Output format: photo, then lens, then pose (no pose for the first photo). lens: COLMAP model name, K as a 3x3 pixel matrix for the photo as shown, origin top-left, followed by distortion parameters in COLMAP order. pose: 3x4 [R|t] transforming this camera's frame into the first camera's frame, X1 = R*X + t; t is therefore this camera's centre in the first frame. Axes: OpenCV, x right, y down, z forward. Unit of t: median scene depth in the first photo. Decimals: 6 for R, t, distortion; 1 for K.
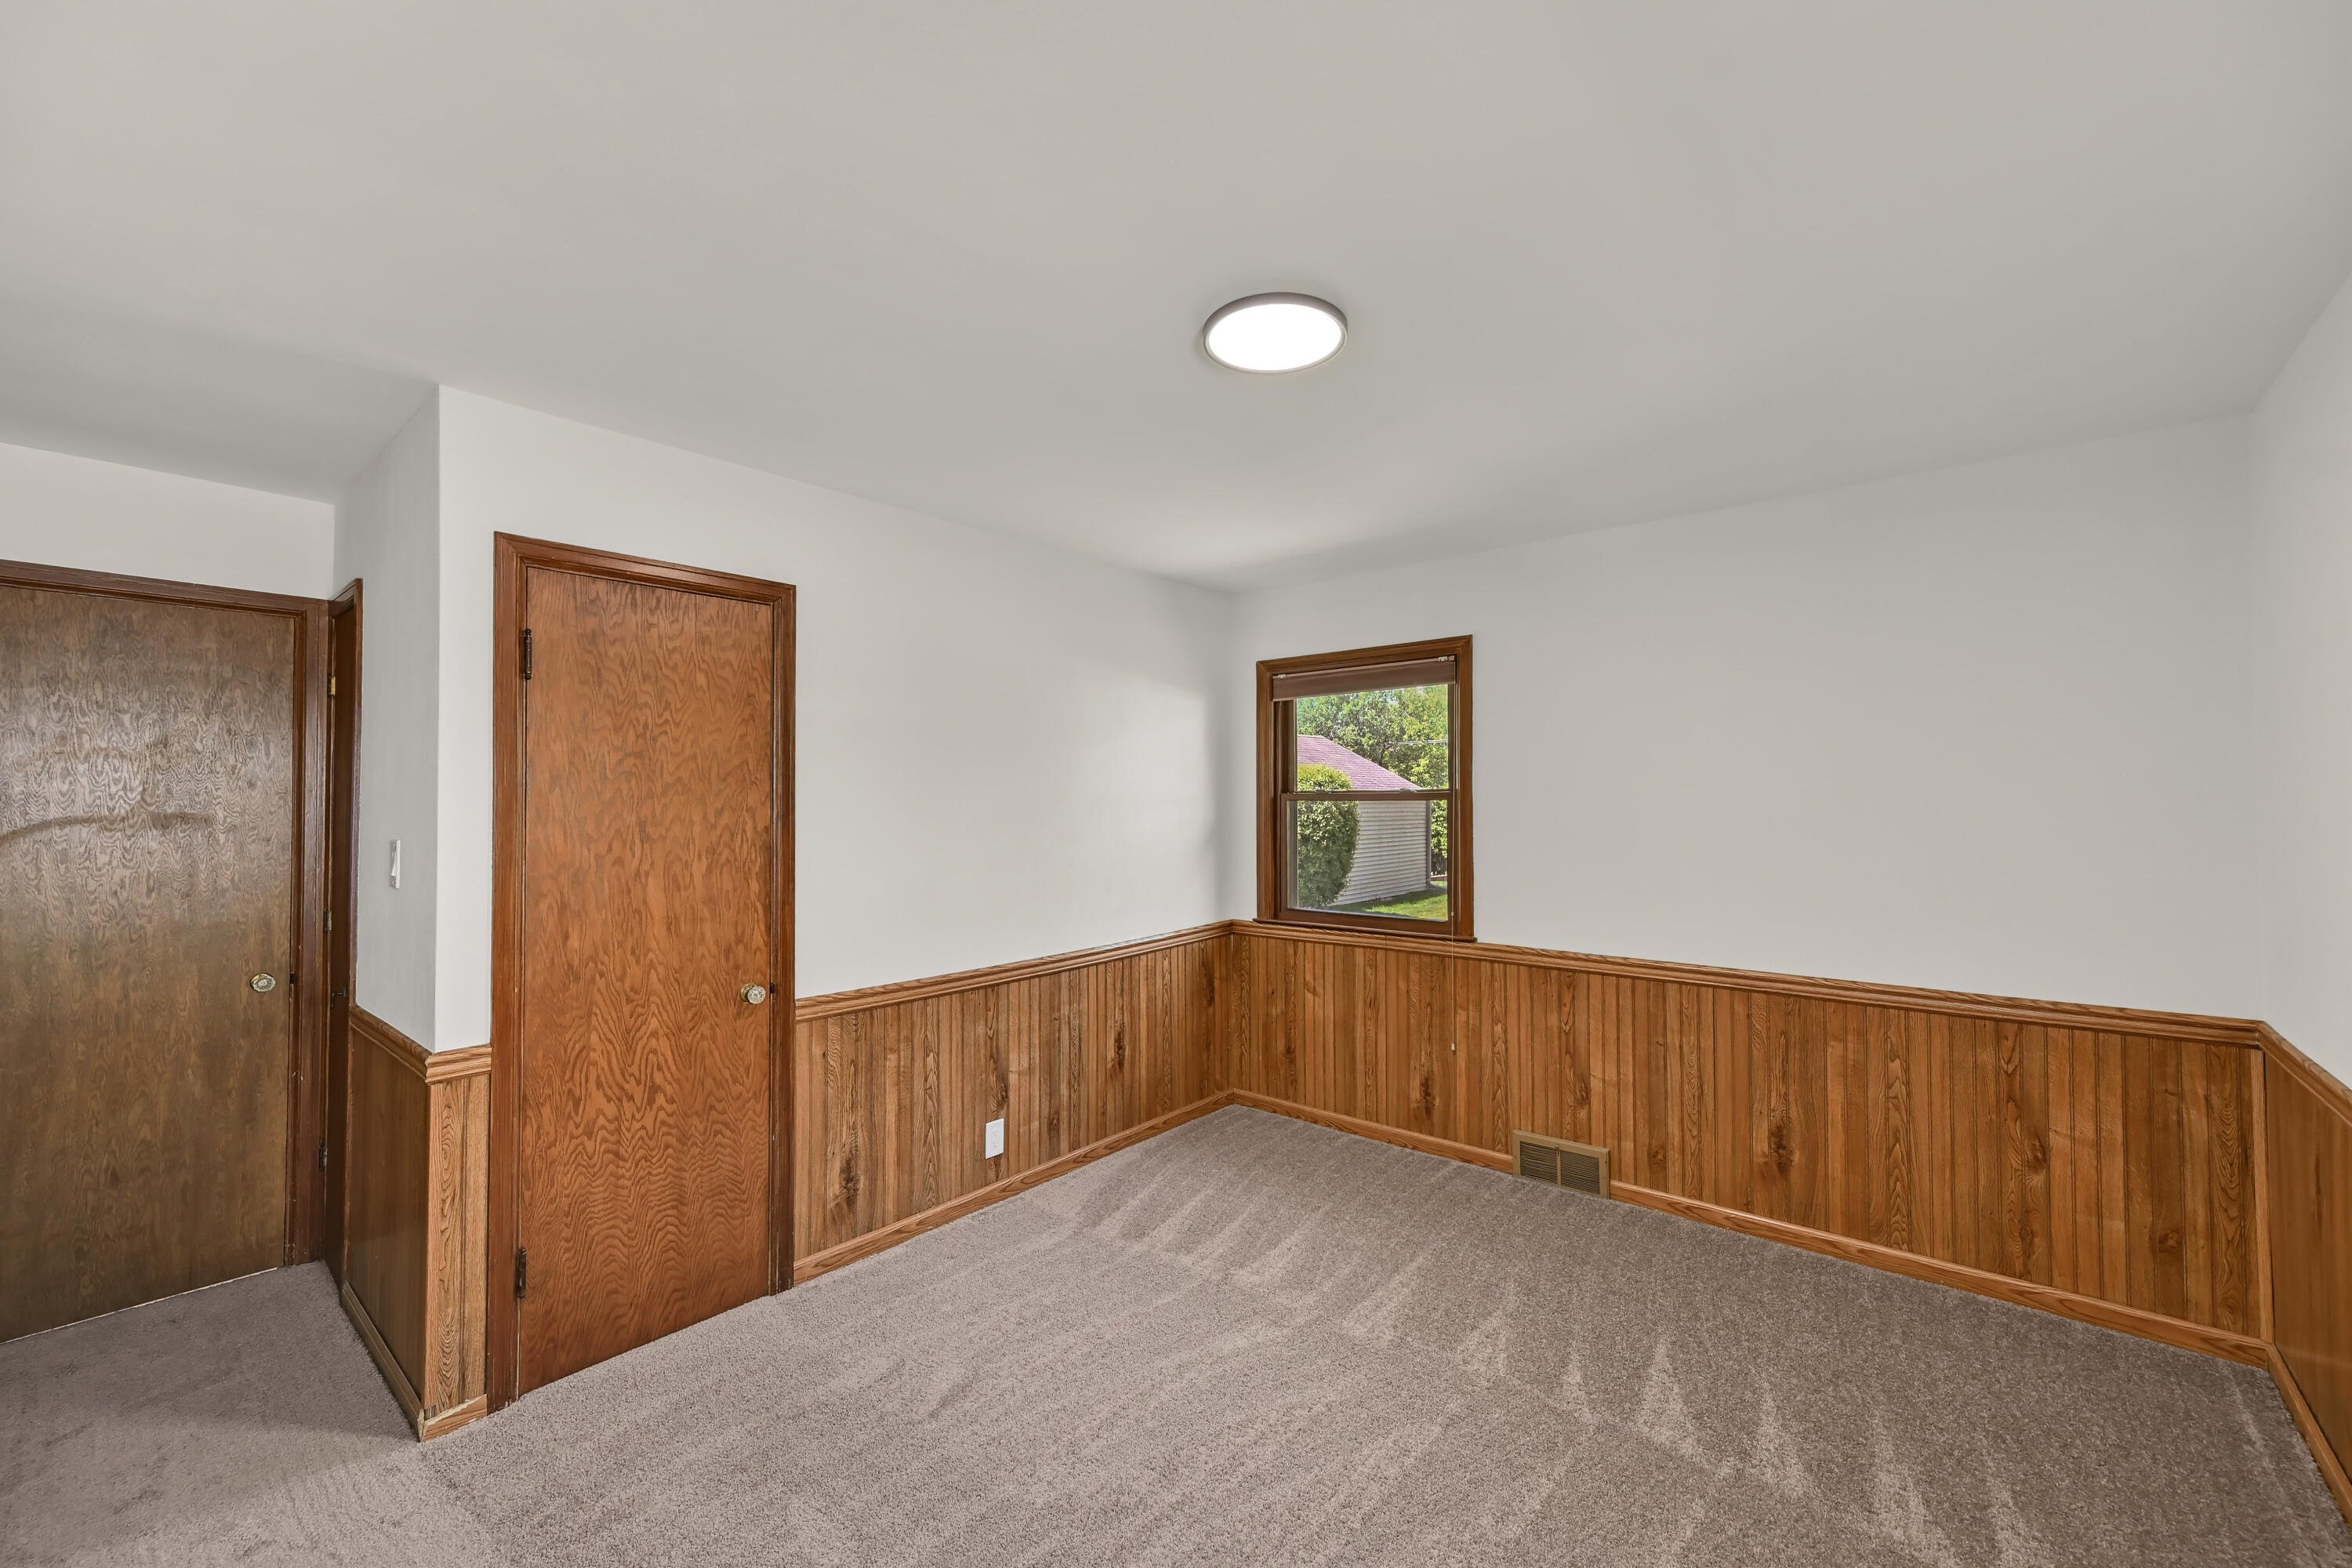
lens RADIAL K [[927.9, 0, 1156.9], [0, 927.9, 784.7], [0, 0, 1]] dist [0.002169, 0.000421]
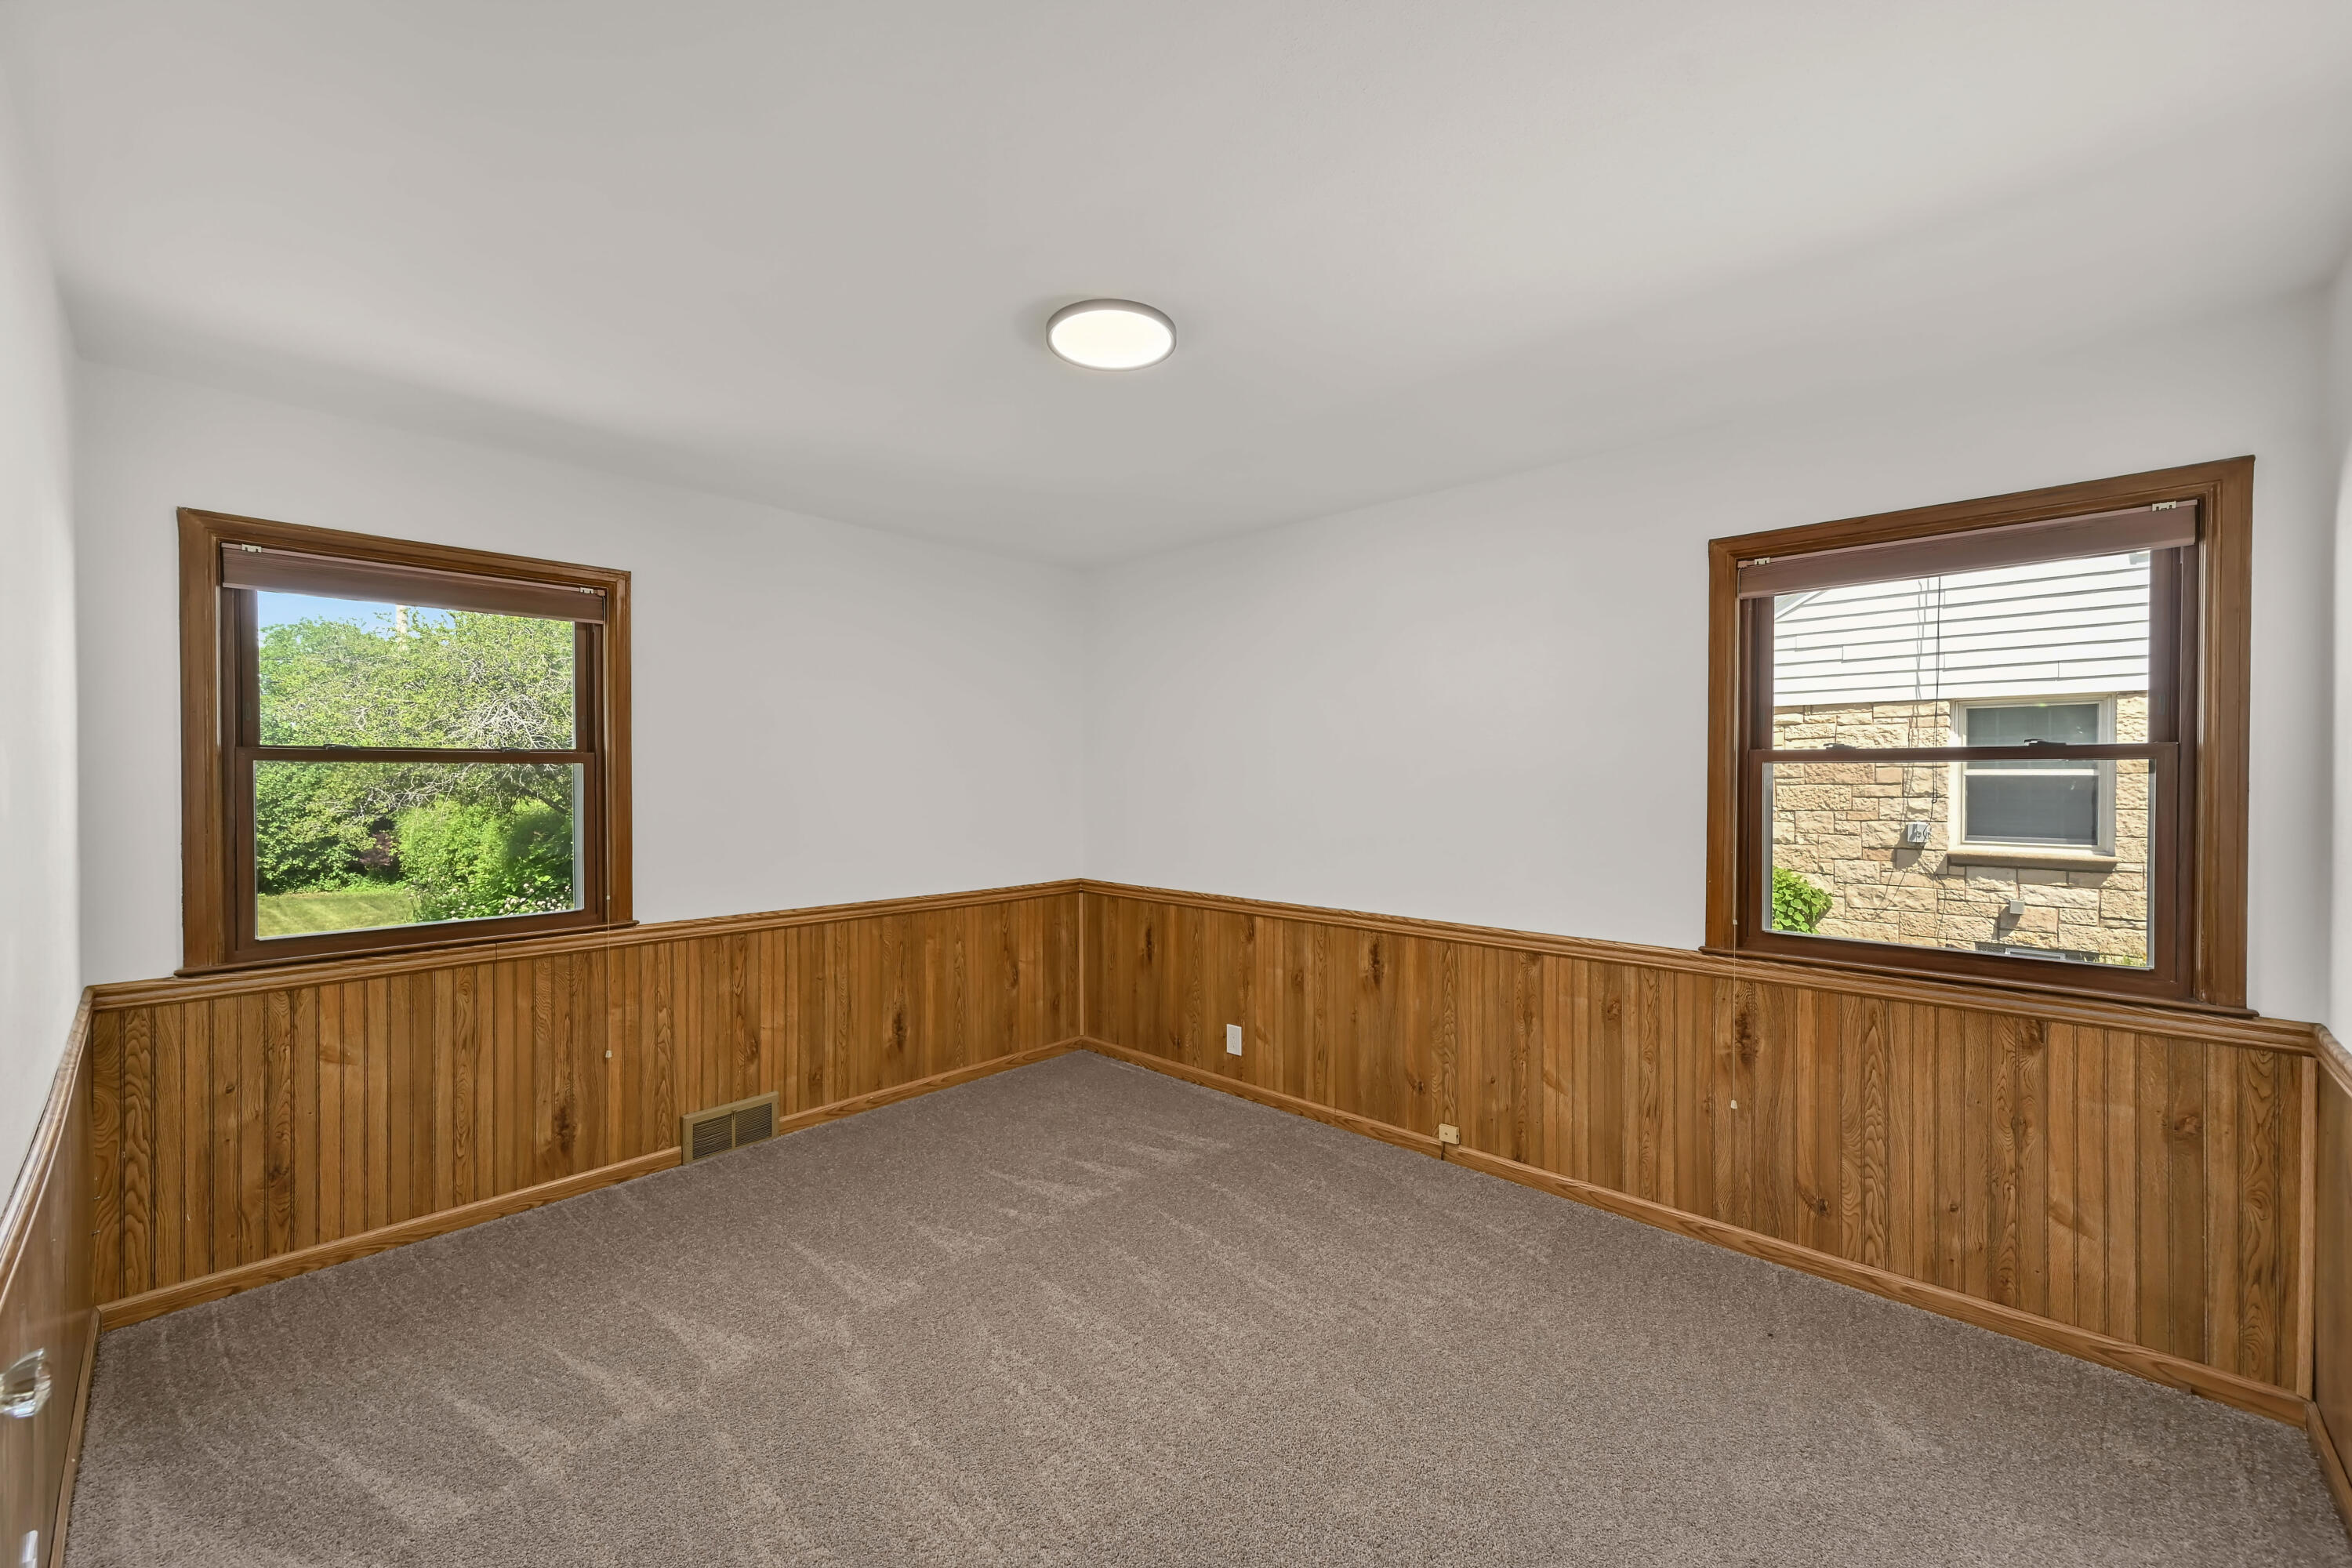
lens RADIAL K [[927.9, 0, 1173.2], [0, 927.9, 787.9], [0, 0, 1]] dist [0.002169, 0.000421]
pose [[0.038090, -0.008116, 0.999241, -0.538686], [-0.016034, 0.999833, 0.008732, 0.025324], [-0.999146, -0.016354, 0.037953, 0.486653]]
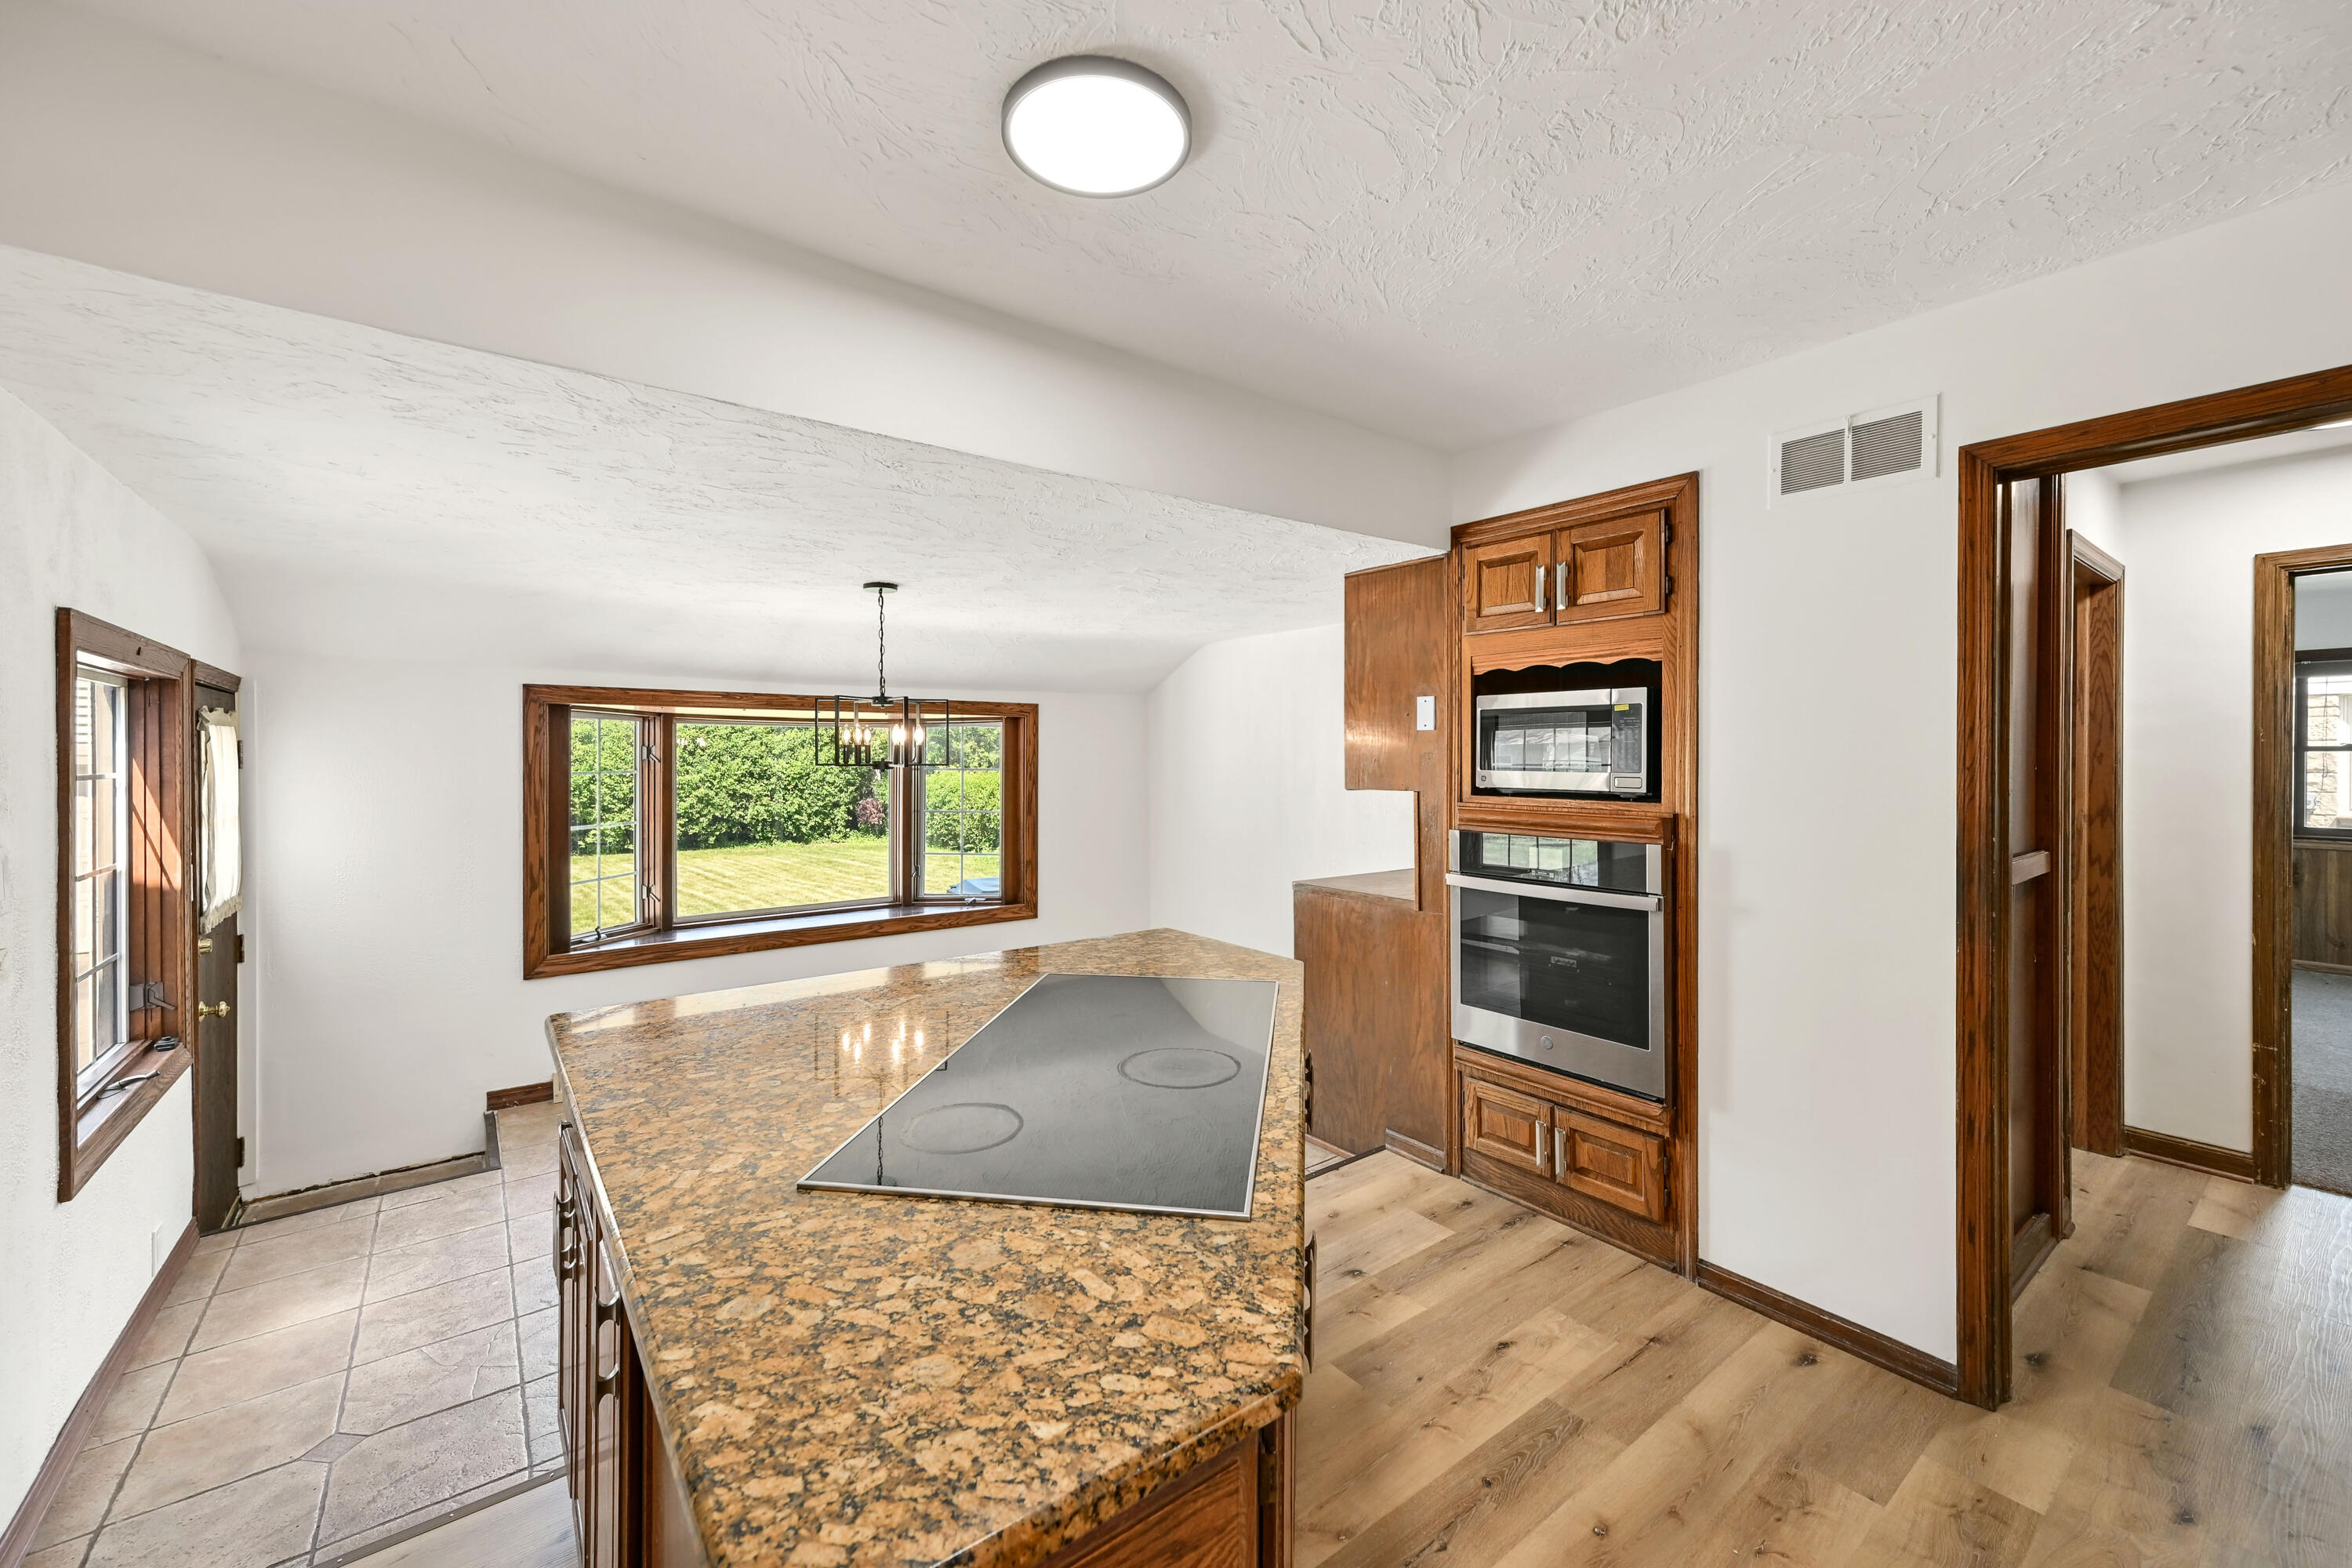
lens RADIAL K [[927.9, 0, 1165.3], [0, 927.9, 766.3], [0, 0, 1]] dist [0.002169, 0.000421]
pose [[0.209012, -0.008232, 0.977878, -2.191233], [-0.016172, 0.999799, 0.011873, 0.047657], [-0.977779, -0.018296, 0.208837, 2.020290]]
